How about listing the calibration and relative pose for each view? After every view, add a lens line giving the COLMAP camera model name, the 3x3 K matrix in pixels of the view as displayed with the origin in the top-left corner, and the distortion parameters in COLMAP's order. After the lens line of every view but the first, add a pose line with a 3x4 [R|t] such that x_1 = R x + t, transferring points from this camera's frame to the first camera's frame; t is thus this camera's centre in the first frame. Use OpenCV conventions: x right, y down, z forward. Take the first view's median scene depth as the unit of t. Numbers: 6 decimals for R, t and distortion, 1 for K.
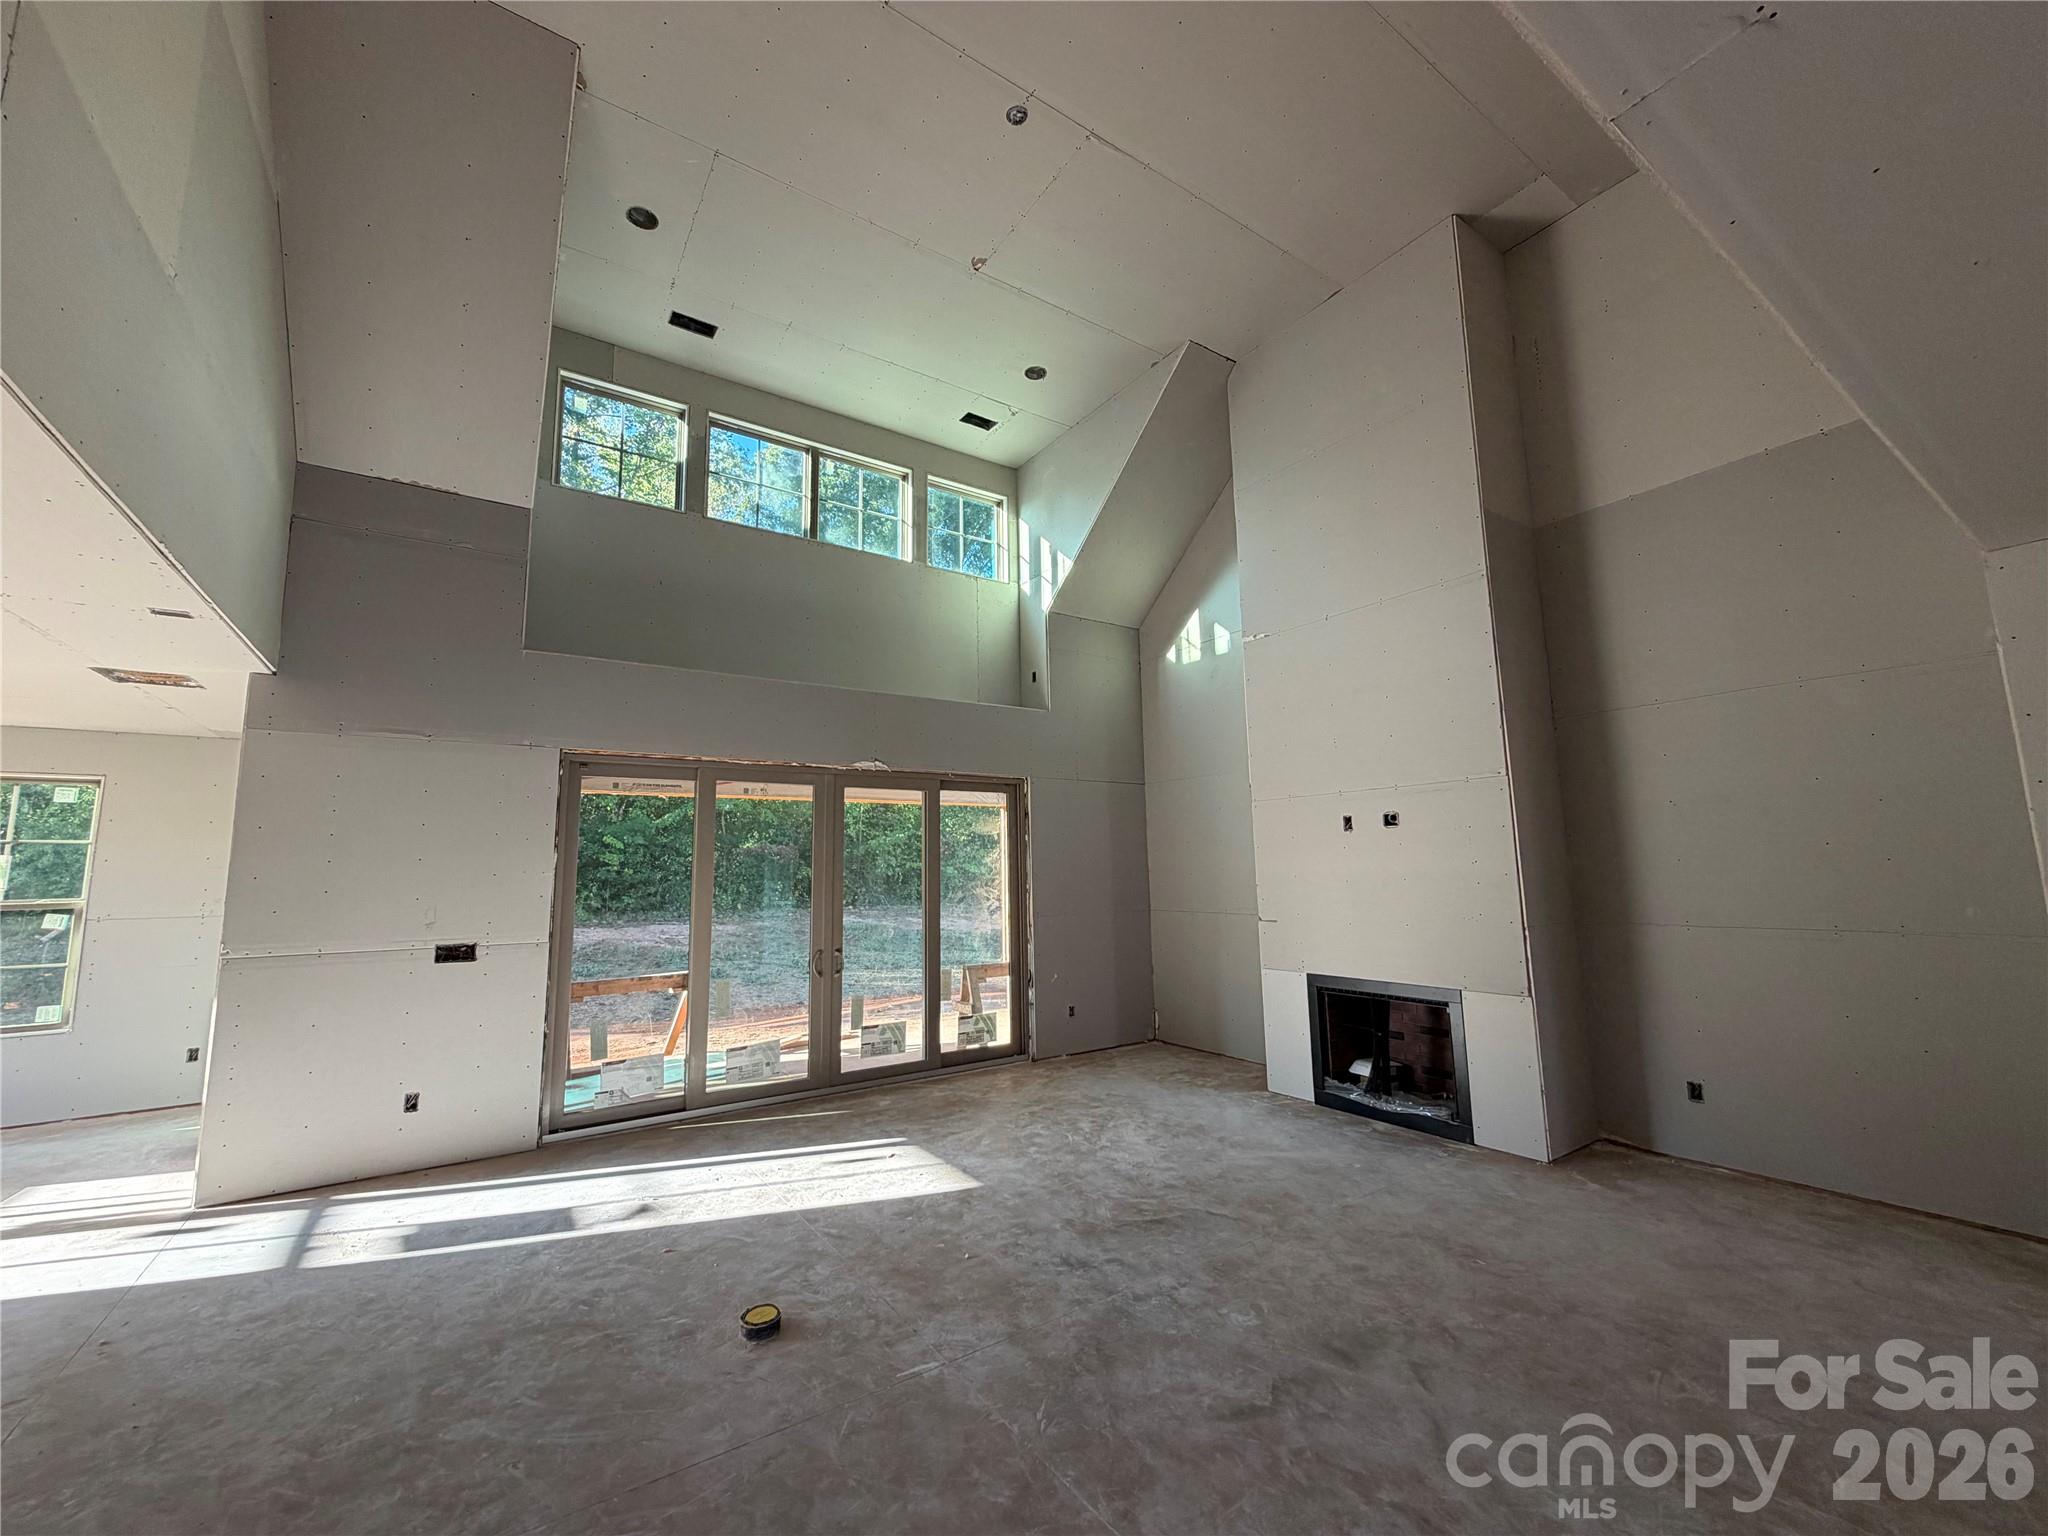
lens RADIAL K [[827.9, 0, 1018.7], [0, 827.9, 780.9], [0, 0, 1]] dist [0.005925, -0.000674]
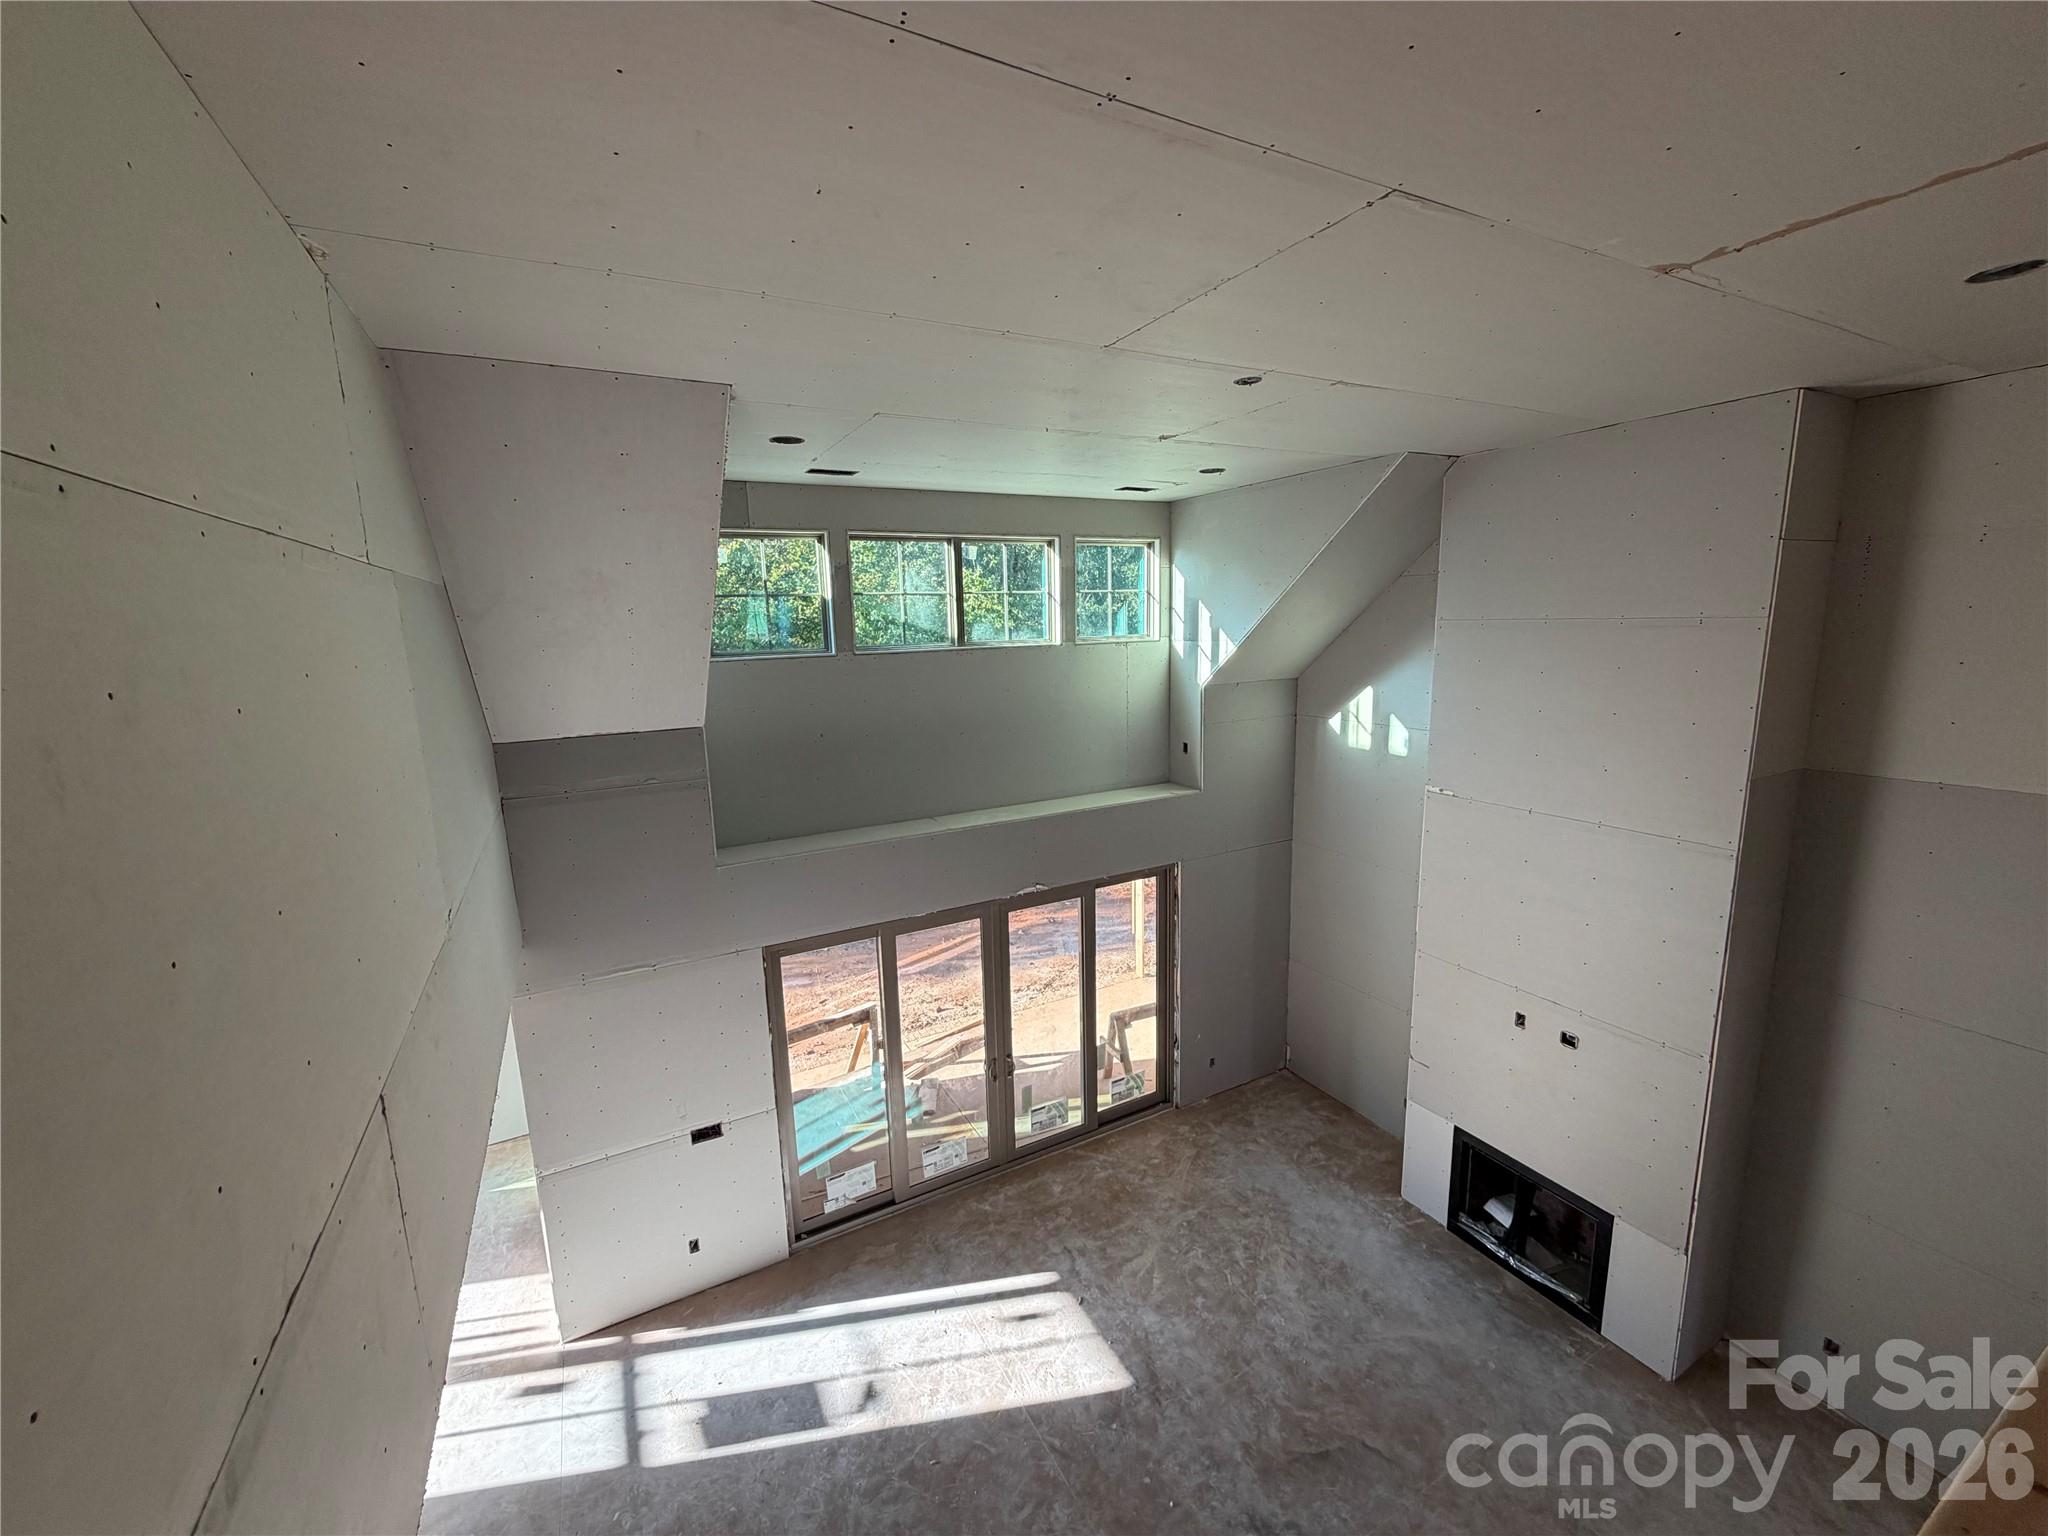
lens RADIAL K [[827.9, 0, 1016.4], [0, 827.9, 778.3], [0, 0, 1]] dist [0.005925, -0.000674]
pose [[0.994937, 0.006791, -0.100272, -0.088903], [0.025198, 0.948989, 0.314300, -0.440597], [0.097292, -0.315235, 0.944013, 0.064554]]
